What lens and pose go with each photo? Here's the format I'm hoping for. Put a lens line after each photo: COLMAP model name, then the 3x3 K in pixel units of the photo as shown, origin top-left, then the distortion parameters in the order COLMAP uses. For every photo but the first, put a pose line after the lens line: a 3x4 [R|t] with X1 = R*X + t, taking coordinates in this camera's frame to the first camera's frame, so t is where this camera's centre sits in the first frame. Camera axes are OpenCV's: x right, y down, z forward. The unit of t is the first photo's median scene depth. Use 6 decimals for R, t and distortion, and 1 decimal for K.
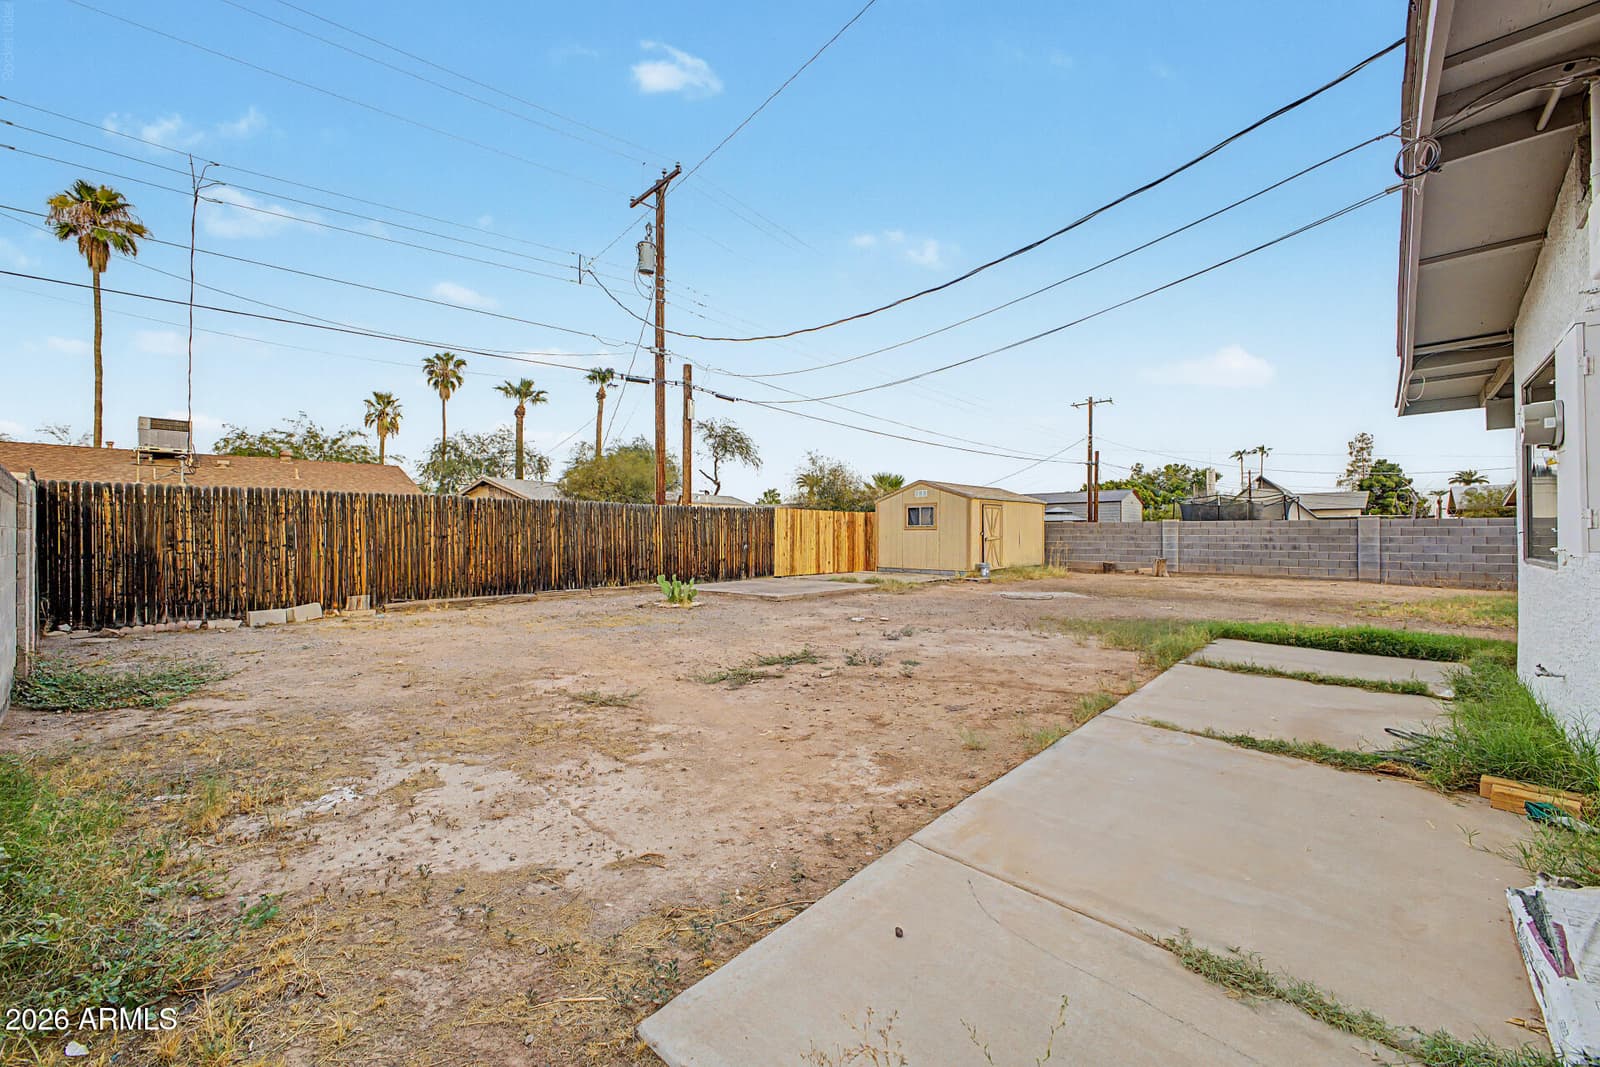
lens RADIAL K [[634.9, 0, 797.4], [0, 634.9, 531.7], [0, 0, 1]] dist [0.010026, -0.000392]
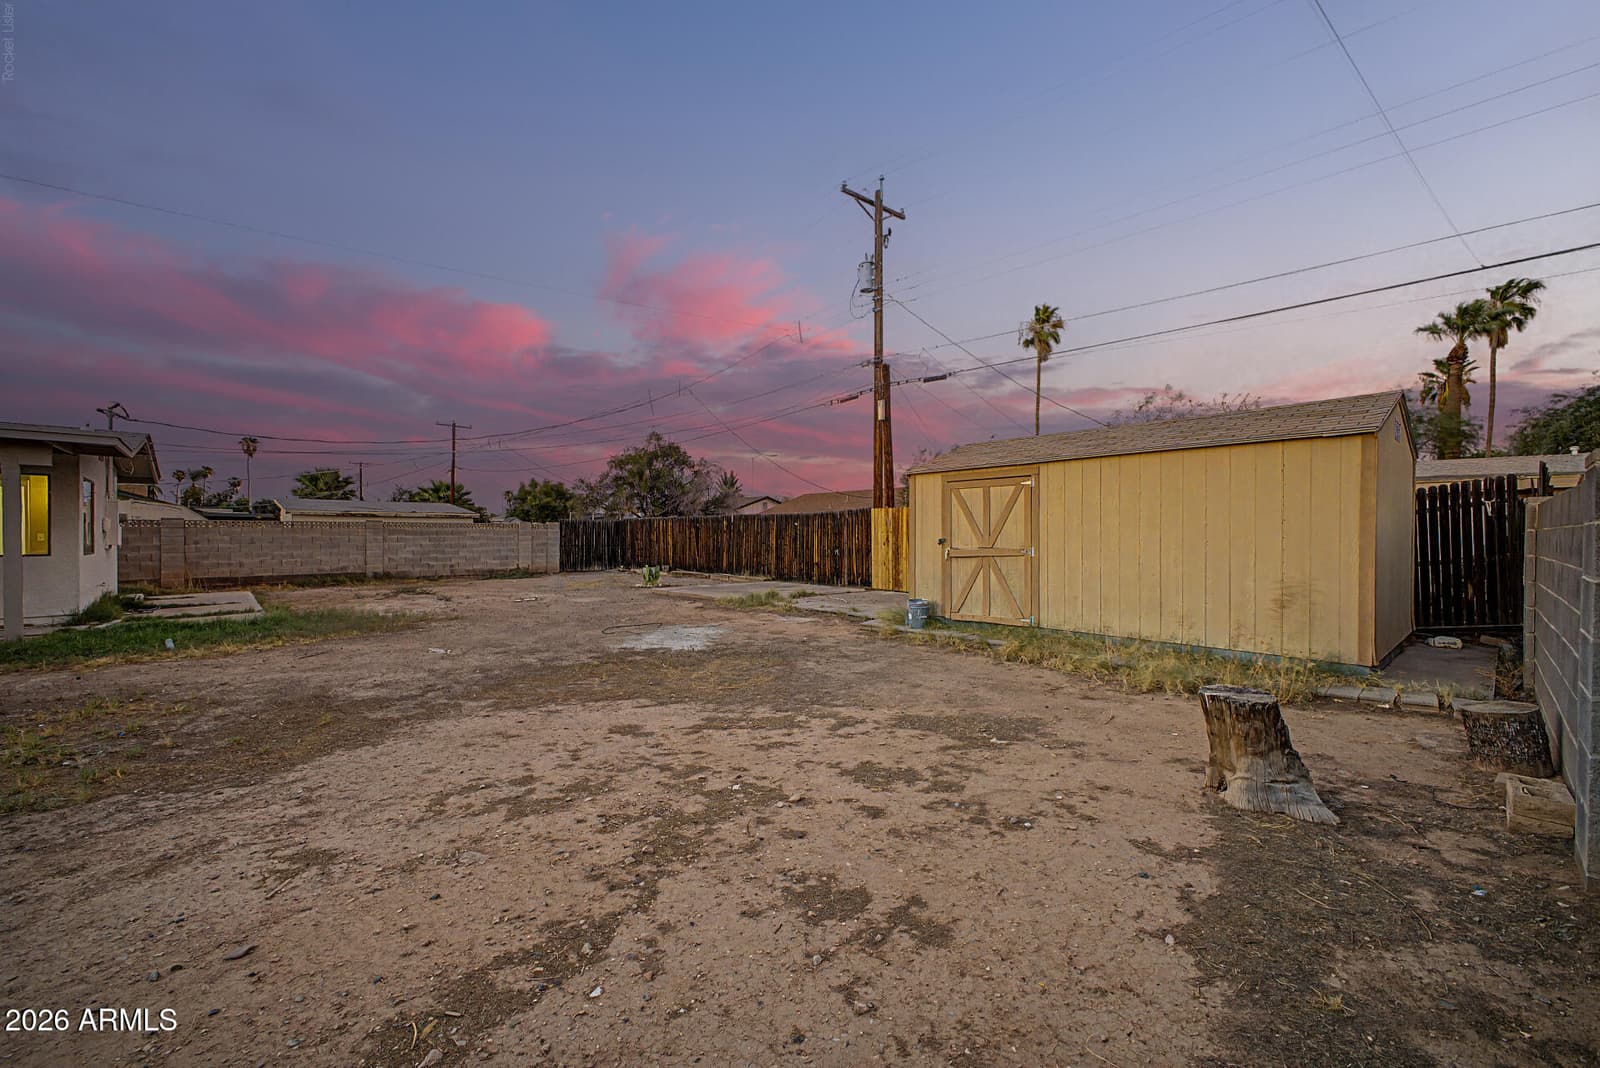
lens RADIAL K [[639.4, 0, 807.6], [0, 639.4, 540.0], [0, 0, 1]] dist [0.011983, -0.000007]
pose [[-0.086673, 0.012417, -0.996159, 1.404145], [0.003919, 0.999919, 0.012123, -0.009442], [0.996229, -0.002853, -0.086715, 1.668114]]
